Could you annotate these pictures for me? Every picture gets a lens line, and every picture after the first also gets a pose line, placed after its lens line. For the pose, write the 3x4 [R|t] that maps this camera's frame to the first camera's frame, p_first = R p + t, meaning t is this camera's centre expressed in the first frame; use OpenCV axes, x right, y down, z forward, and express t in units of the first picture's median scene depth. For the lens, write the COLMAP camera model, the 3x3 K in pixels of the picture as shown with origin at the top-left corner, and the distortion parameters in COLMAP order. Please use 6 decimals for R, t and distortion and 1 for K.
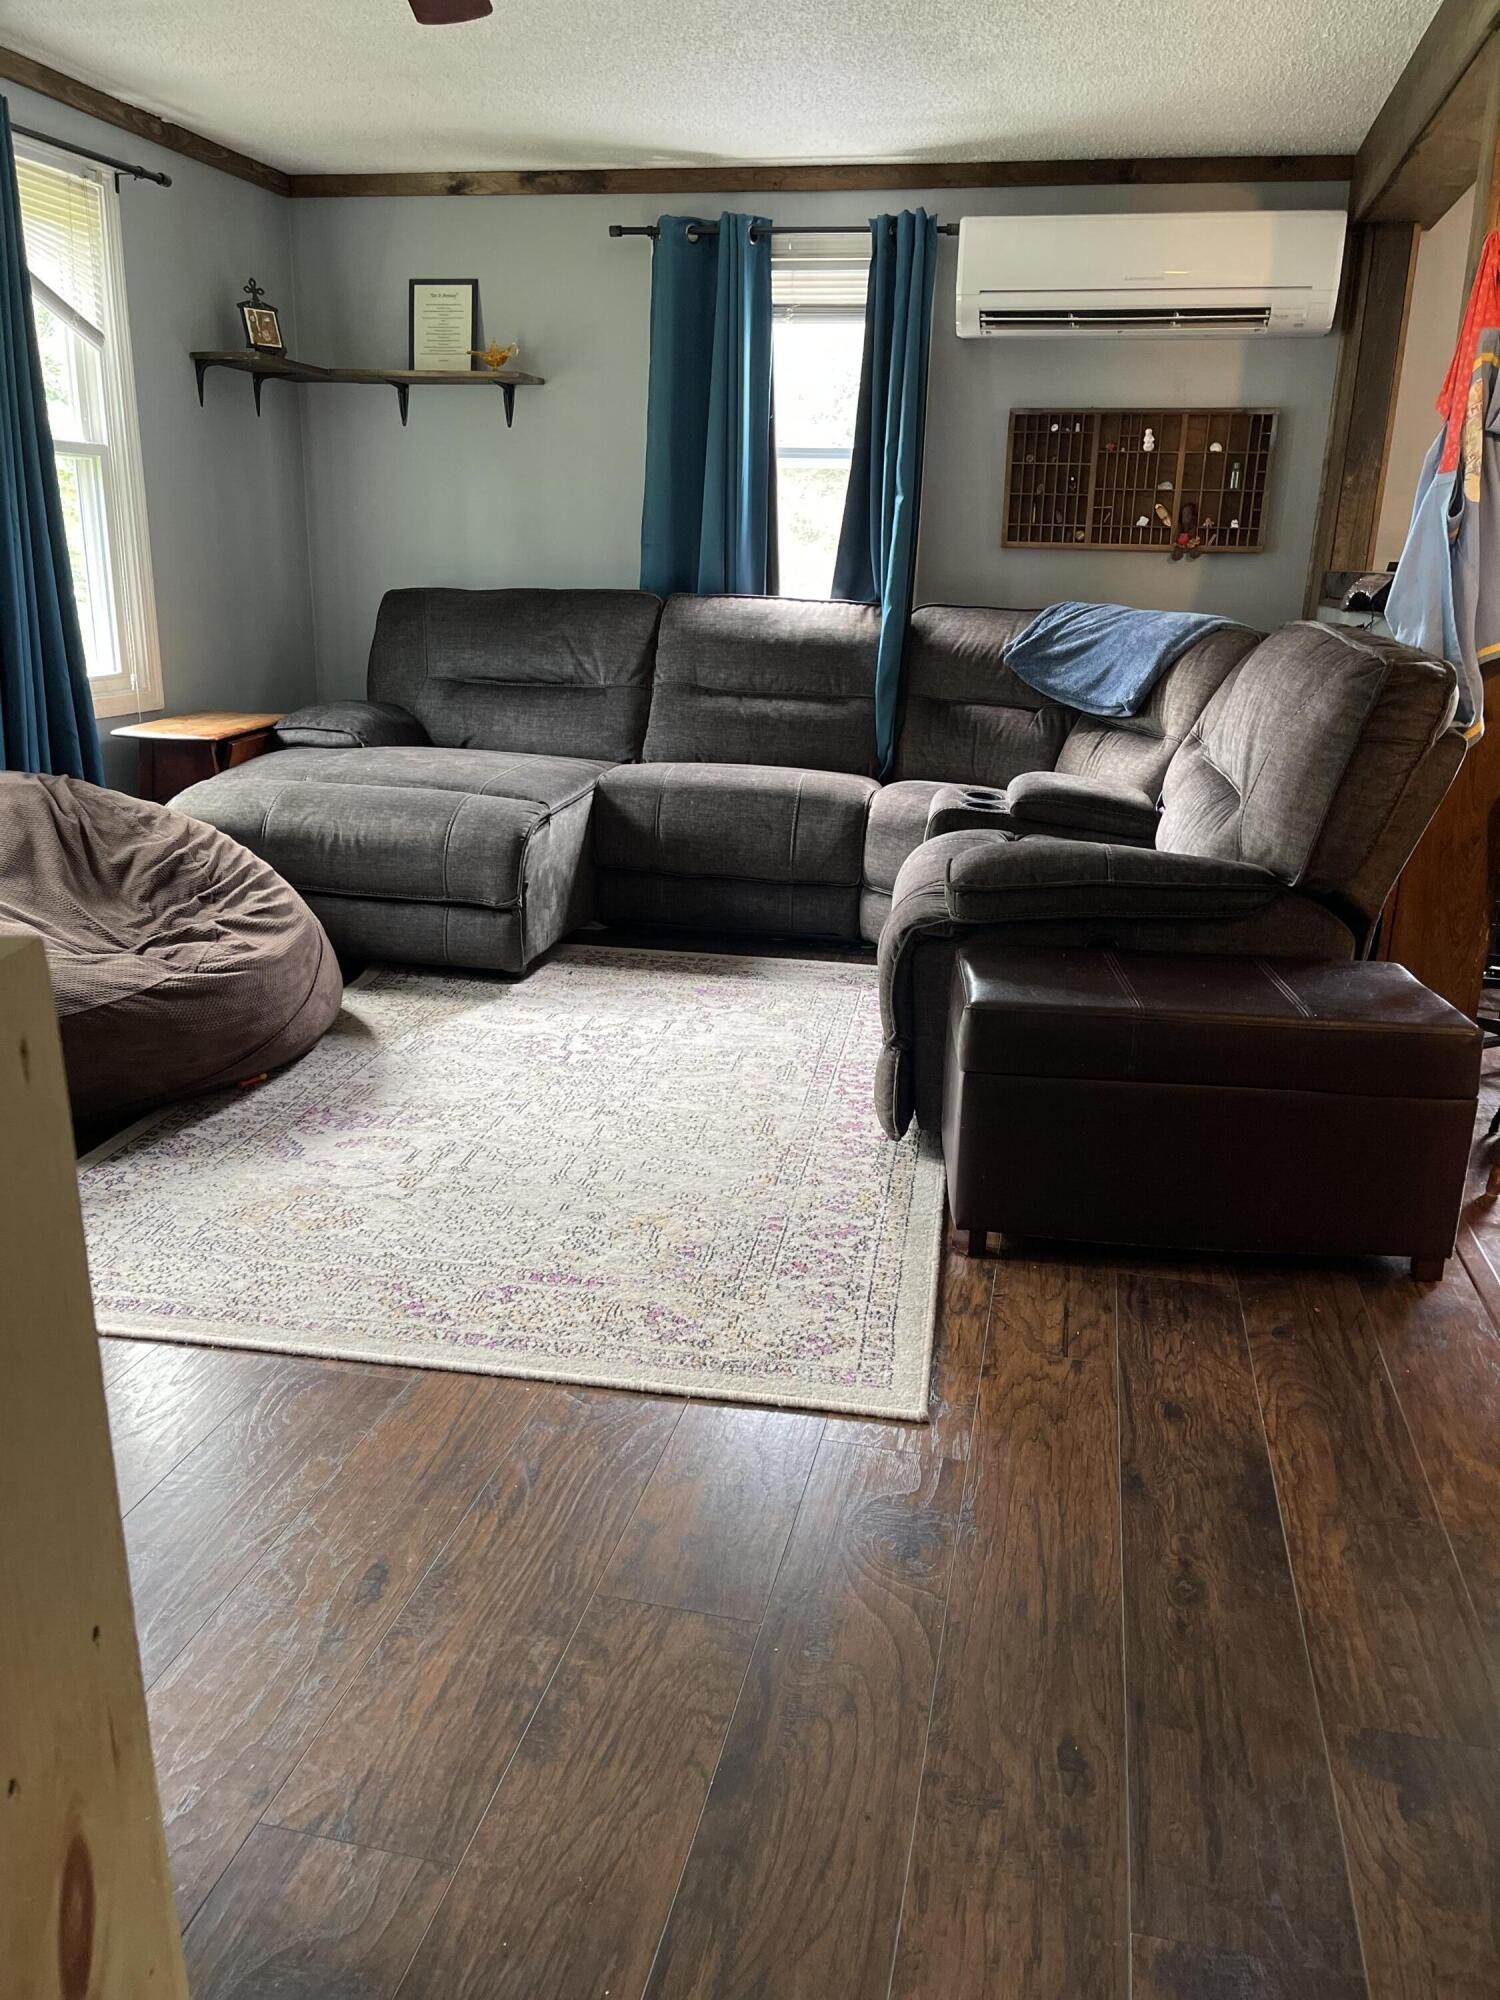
lens RADIAL K [[1501.2, 0, 758.6], [0, 1501.2, 1015.0], [0, 0, 1]] dist [0.028426, -0.038016]
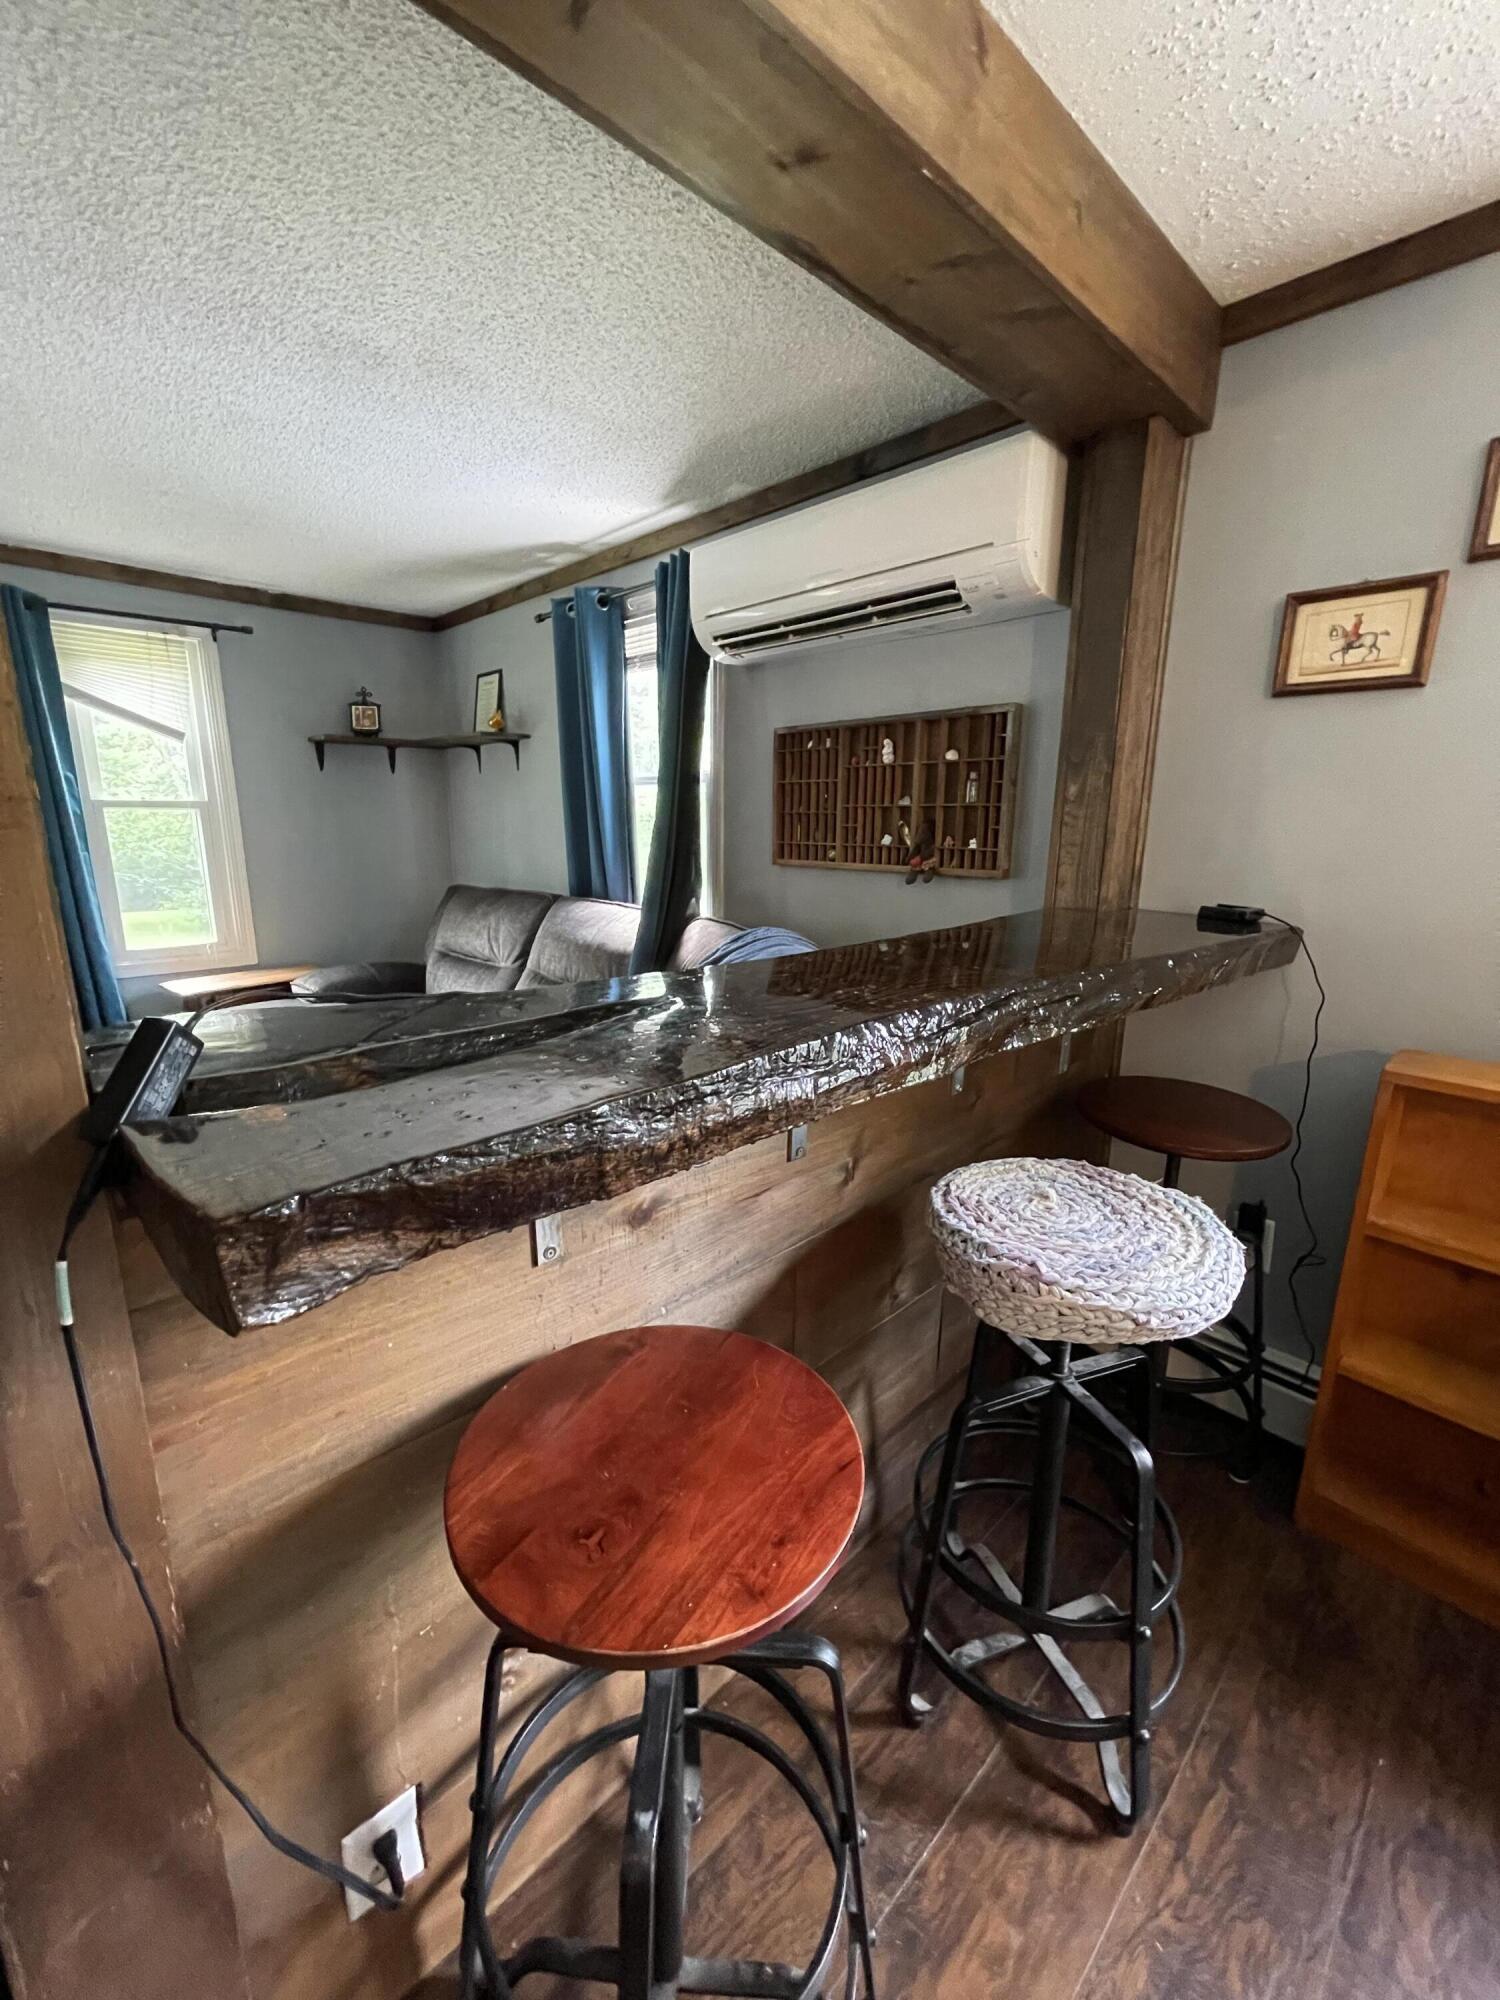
lens RADIAL K [[798.7, 0, 751.8], [0, 798.7, 1001.6], [0, 0, 1]] dist [-0.012158, 0.000697]
pose [[0.832183, 0.105590, -0.544356, 0.461563], [-0.149335, 0.988108, -0.036631, -0.206484], [0.534014, 0.111775, 0.838054, 0.579628]]
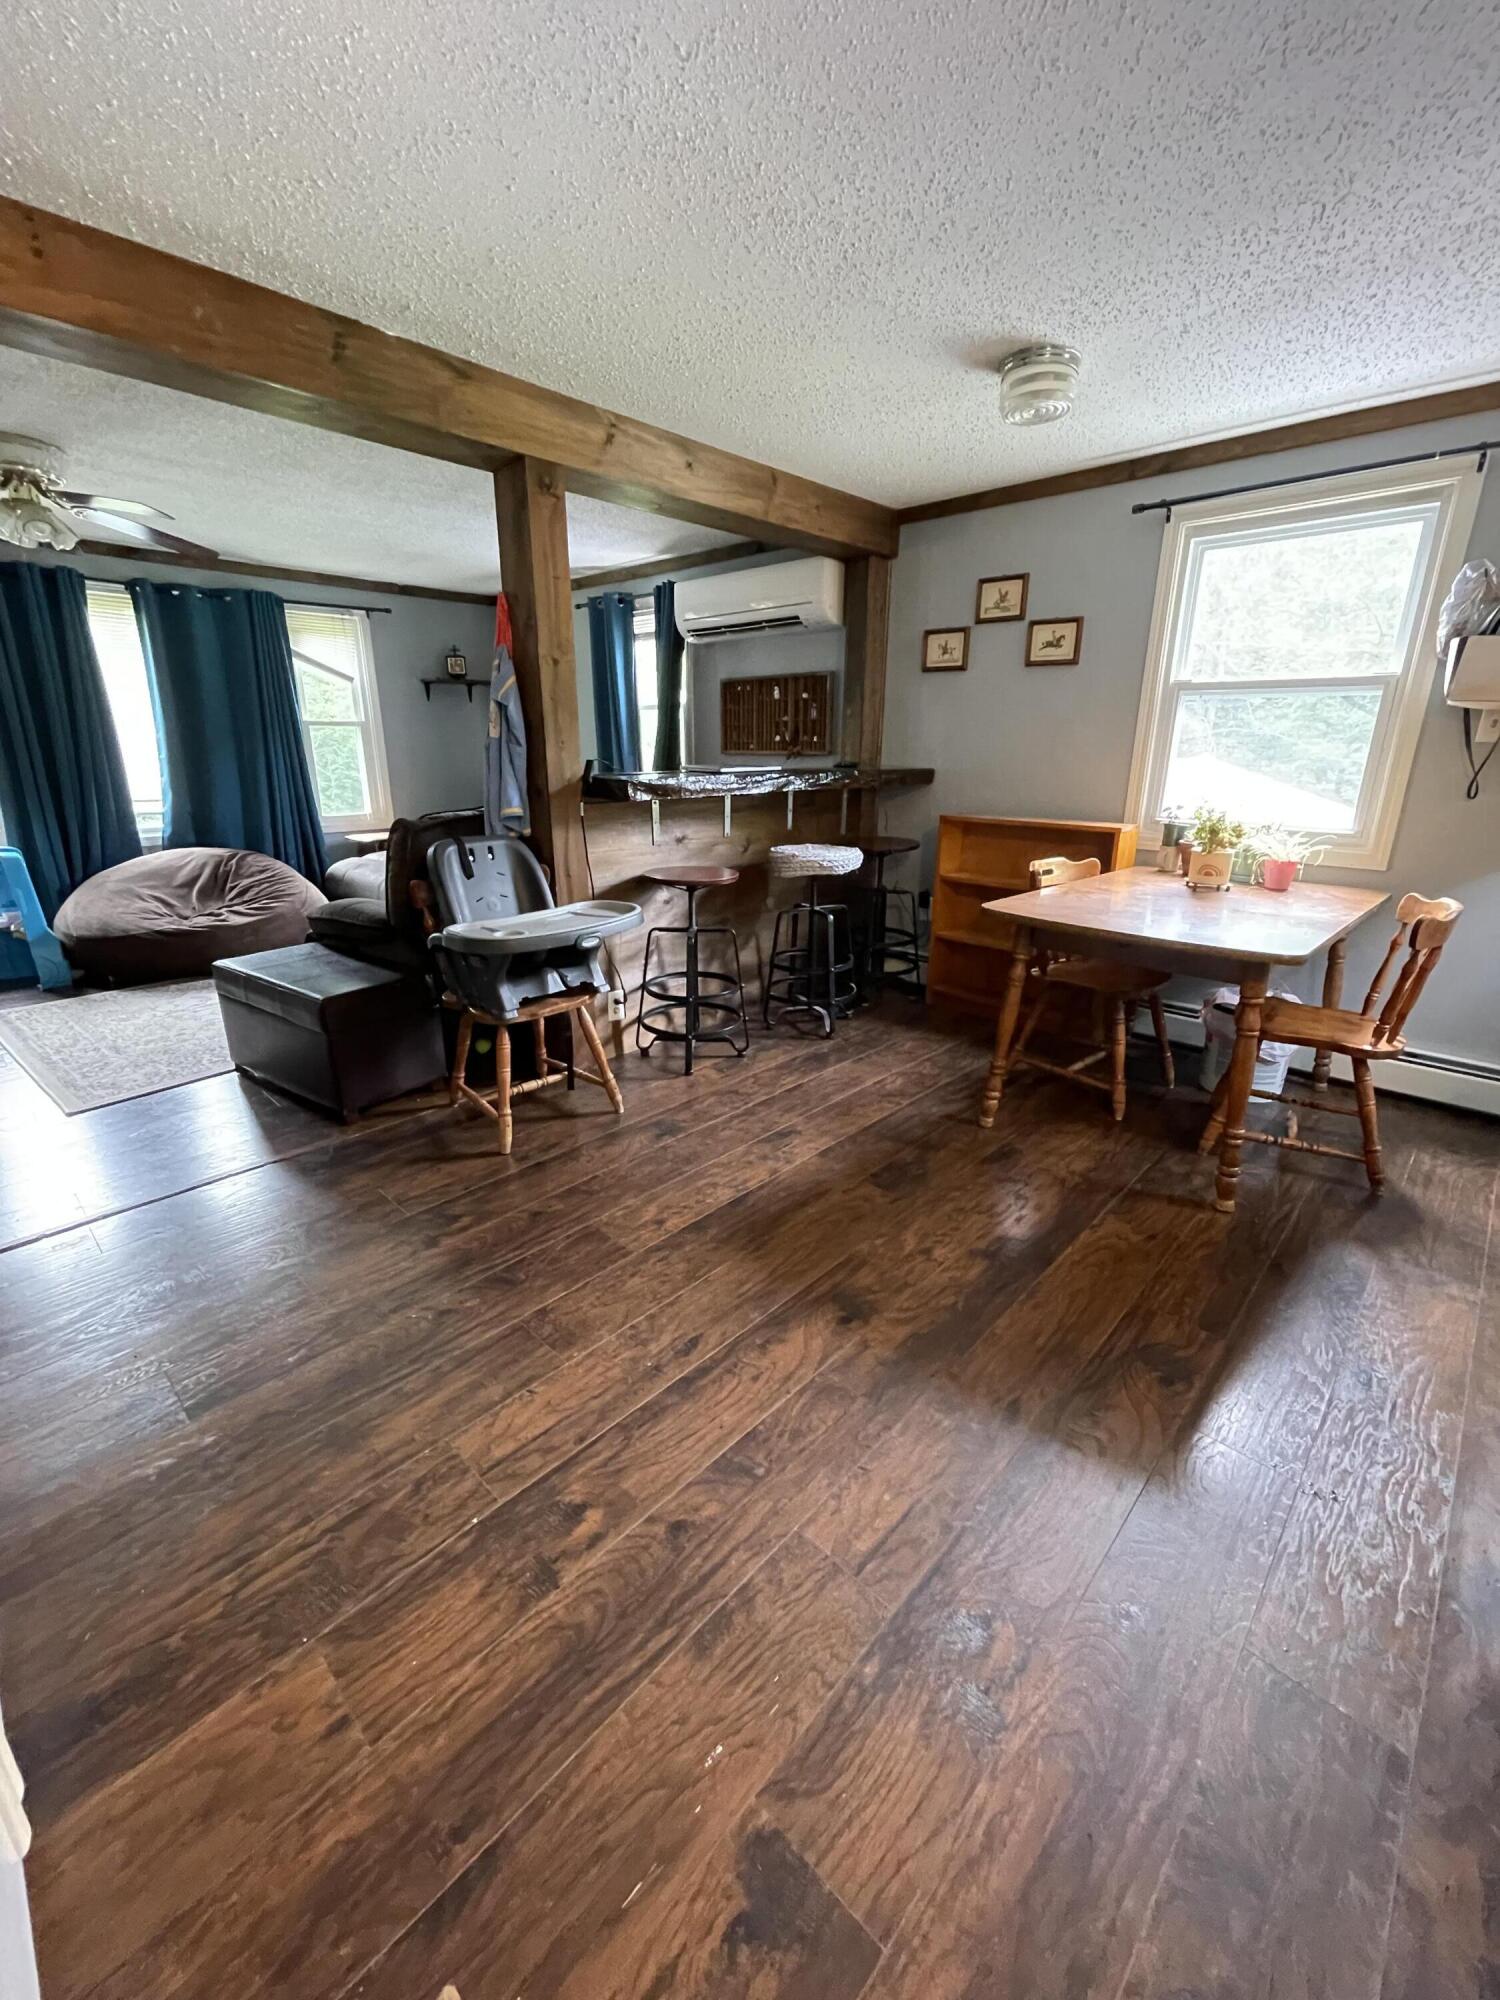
lens RADIAL K [[817.1, 0, 740.1], [0, 817.1, 1001.2], [0, 0, 1]] dist [0.000425, 0.000237]
pose [[0.851146, 0.133947, -0.507551, 0.757779], [-0.130433, 0.990538, 0.042679, -0.056347], [0.508465, 0.029876, 0.860564, 0.159238]]
